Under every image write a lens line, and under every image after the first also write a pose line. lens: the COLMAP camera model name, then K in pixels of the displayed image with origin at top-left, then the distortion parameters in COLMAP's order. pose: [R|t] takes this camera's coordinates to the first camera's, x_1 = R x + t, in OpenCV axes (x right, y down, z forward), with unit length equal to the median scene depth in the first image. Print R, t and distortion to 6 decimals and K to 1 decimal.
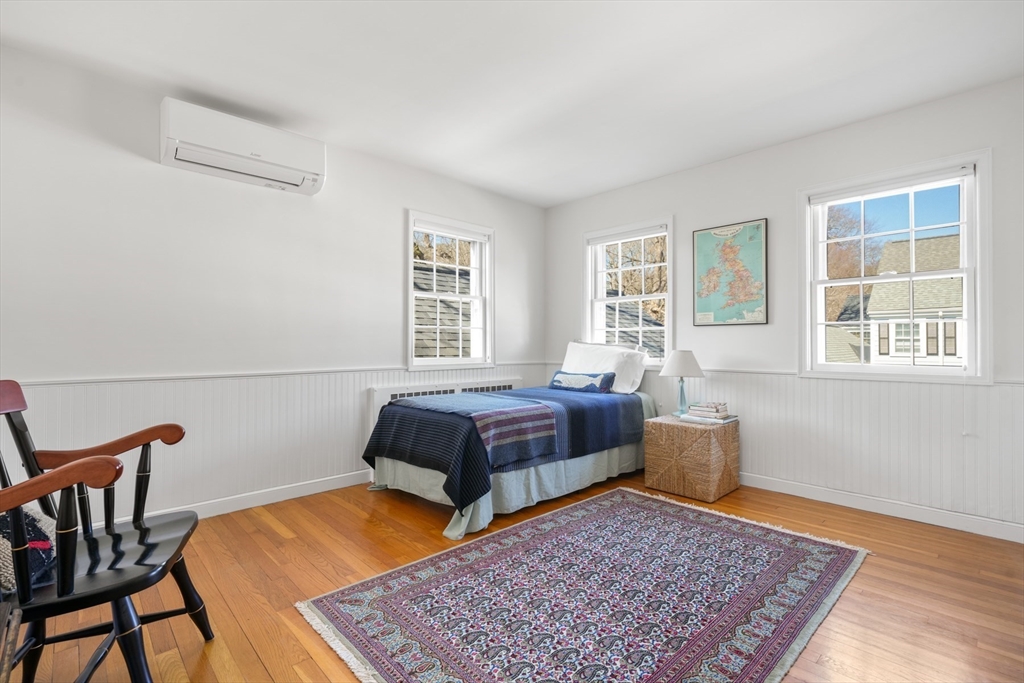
lens RADIAL K [[470.5, 0, 511.2], [0, 470.5, 343.9], [0, 0, 1]] dist [0.000549, 0.000269]
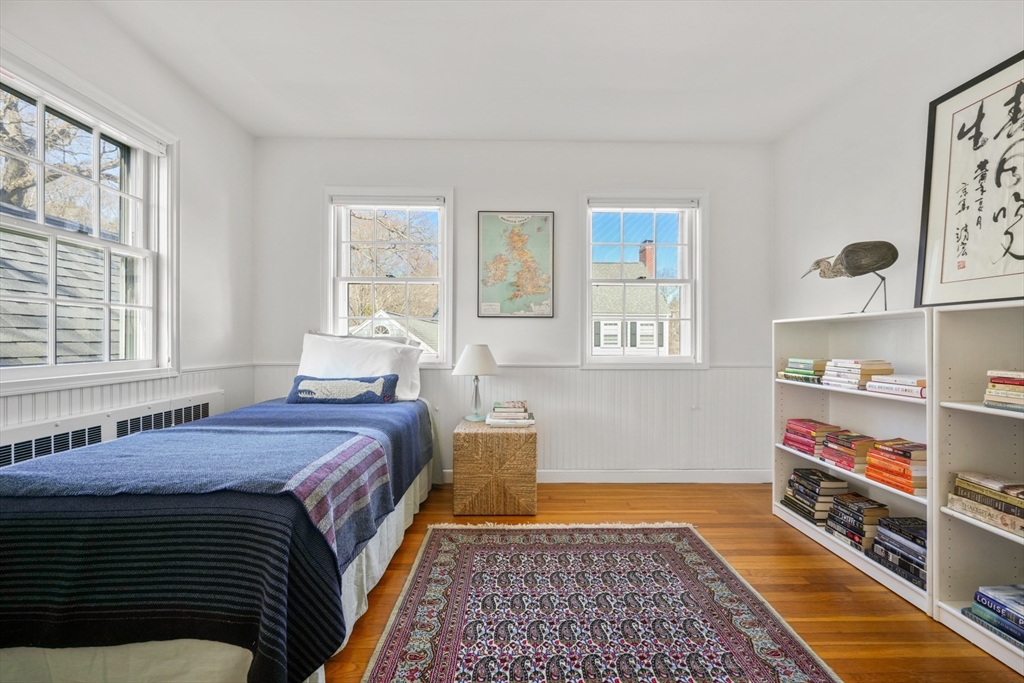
lens RADIAL K [[439.8, 0, 514.3], [0, 439.8, 338.3], [0, 0, 1]] dist [0.002437, 0.000301]
pose [[0.675866, 0.001578, 0.737023, -0.211266], [-0.003721, 0.999992, 0.001272, 0.000871], [-0.737015, -0.003603, 0.675867, 0.445170]]
